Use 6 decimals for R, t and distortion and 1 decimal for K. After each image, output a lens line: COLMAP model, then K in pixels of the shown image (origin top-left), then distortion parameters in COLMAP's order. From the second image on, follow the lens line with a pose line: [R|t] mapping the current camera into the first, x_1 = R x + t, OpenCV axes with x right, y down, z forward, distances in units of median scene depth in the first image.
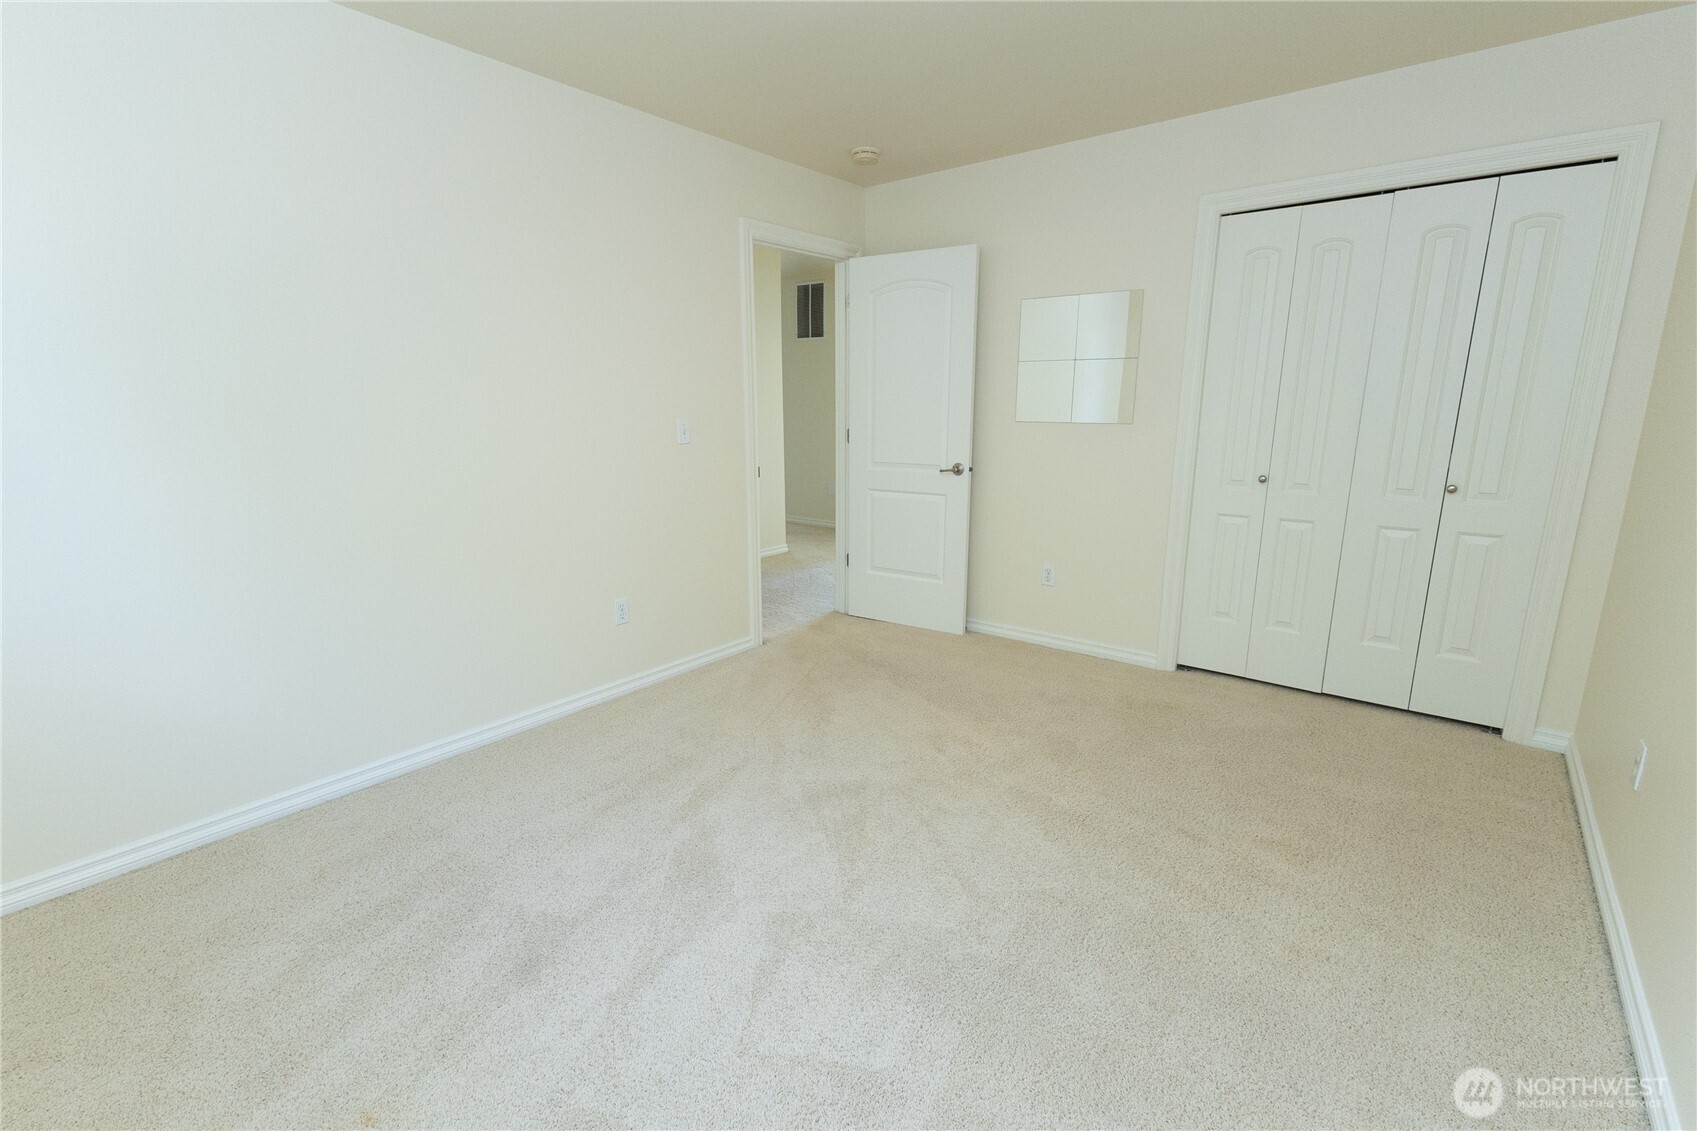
lens RADIAL K [[775.1, 0, 838.1], [0, 775.1, 563.7], [0, 0, 1]] dist [0.019853, 0.000337]
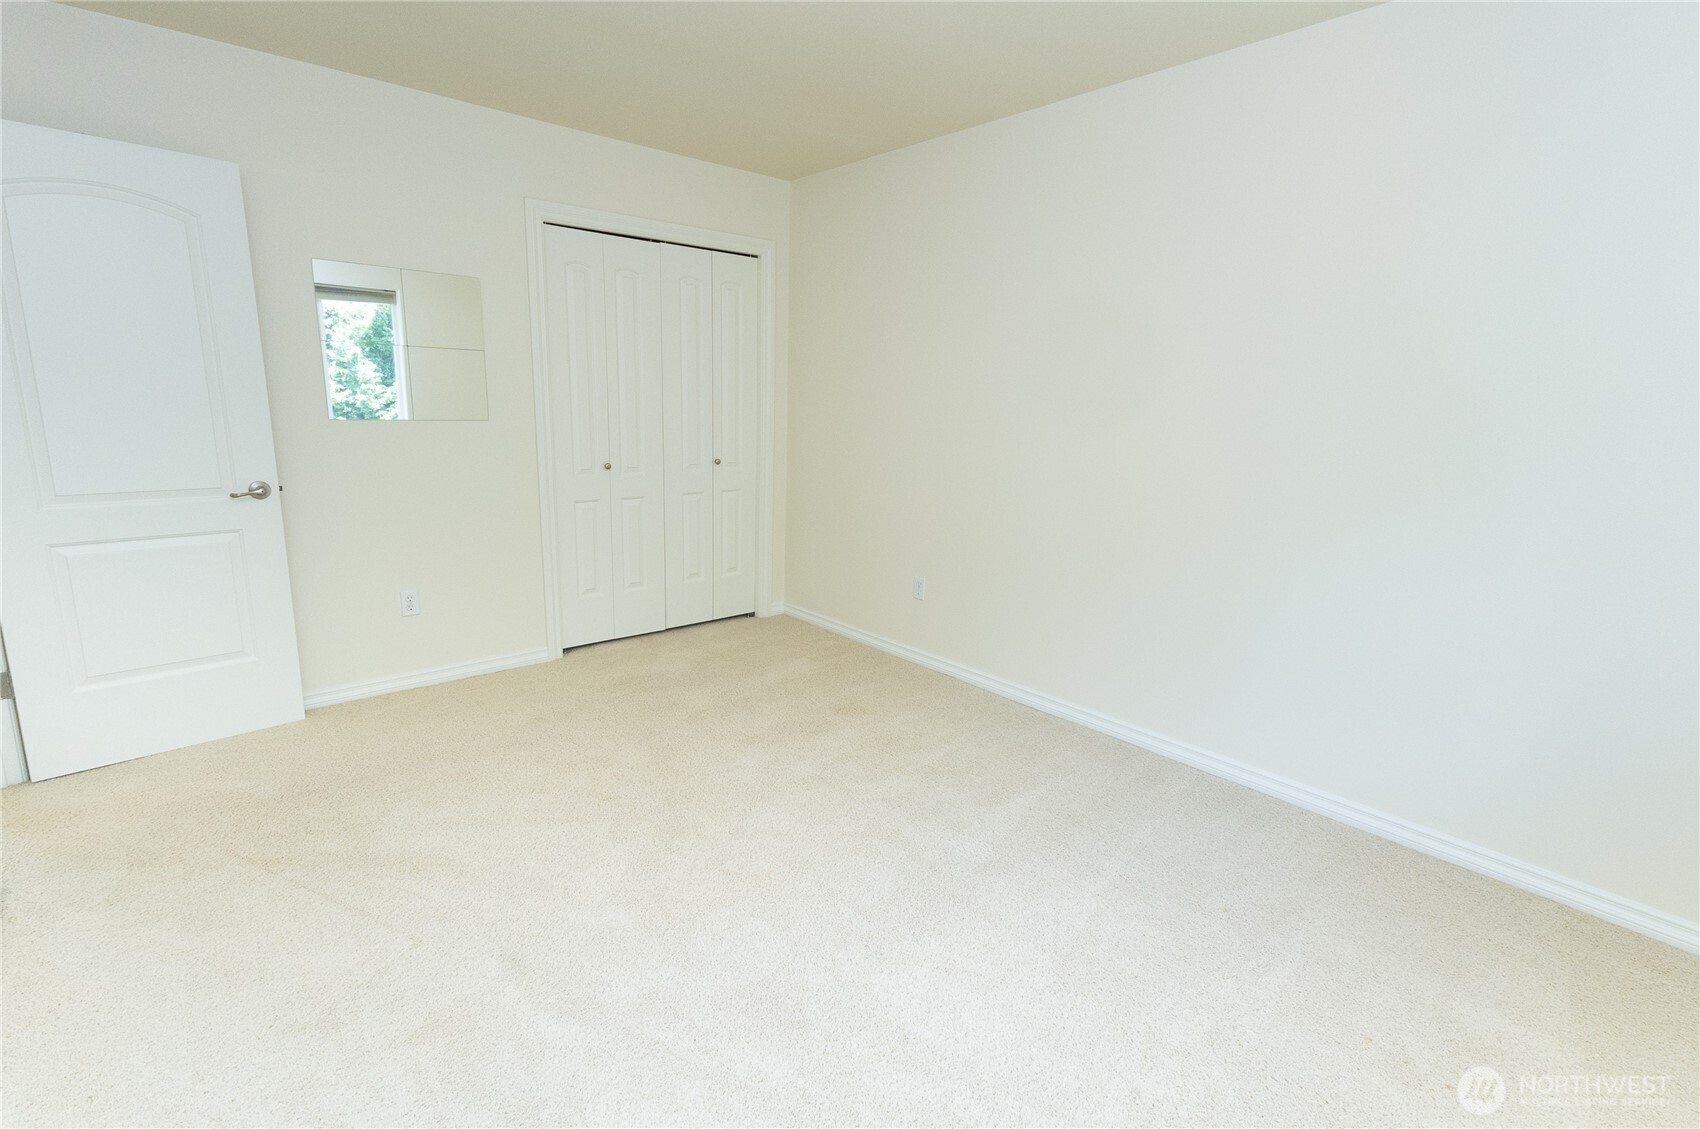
lens RADIAL K [[776.5, 0, 839.6], [0, 776.5, 562.7], [0, 0, 1]] dist [0.019853, 0.000337]
pose [[0.189218, -0.195149, 0.962348, -0.479398], [0.191955, 0.968495, 0.158653, -0.078549], [-0.962990, 0.154707, 0.220717, 0.393289]]
